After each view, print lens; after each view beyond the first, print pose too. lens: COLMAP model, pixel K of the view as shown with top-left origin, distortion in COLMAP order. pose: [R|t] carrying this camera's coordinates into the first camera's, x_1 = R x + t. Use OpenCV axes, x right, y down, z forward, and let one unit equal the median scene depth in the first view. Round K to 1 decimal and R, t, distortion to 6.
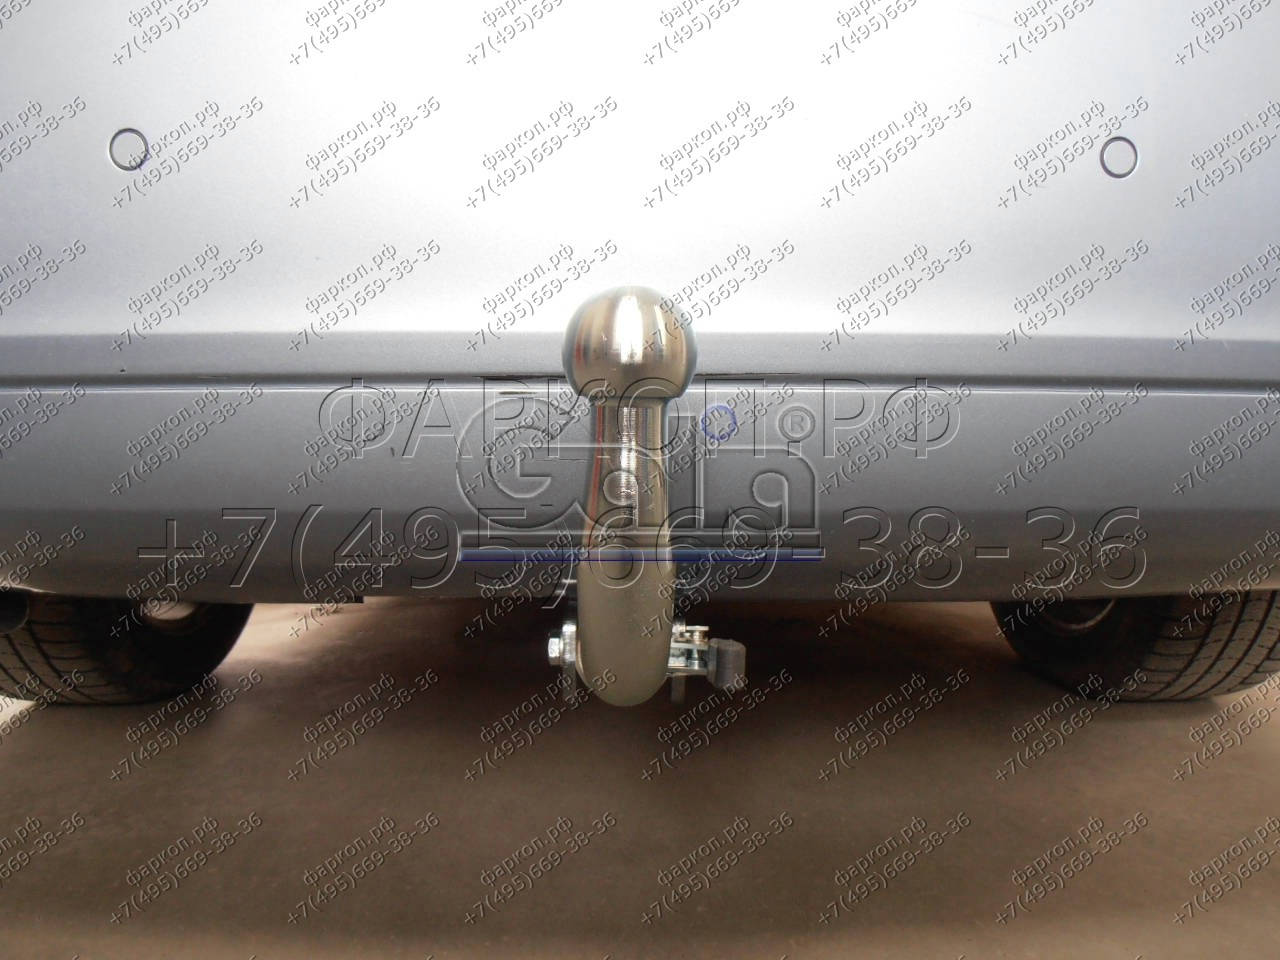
lens RADIAL K [[863.8, 0, 640.0], [0, 863.8, 480.0], [0, 0, 1]] dist [-0.002628, 0.000113]
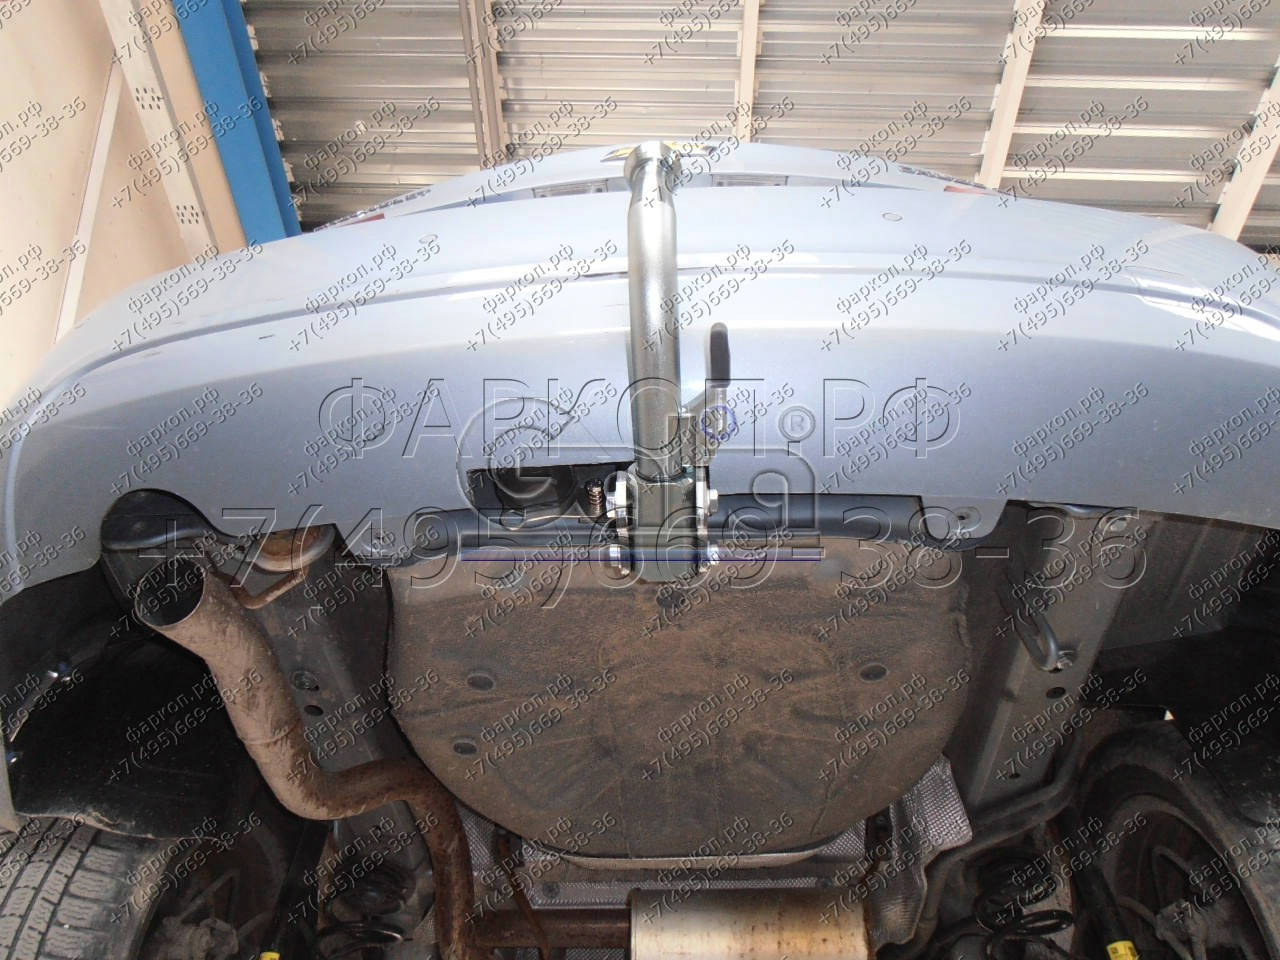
lens RADIAL K [[863.8, 0, 640.0], [0, 863.8, 480.0], [0, 0, 1]] dist [-0.002628, 0.000113]
pose [[0.999999, 0.000039, -0.001347, -0.408881], [-0.000039, 1.000000, 0.000034, -0.000067], [0.001347, -0.000034, 0.999999, -0.000204]]
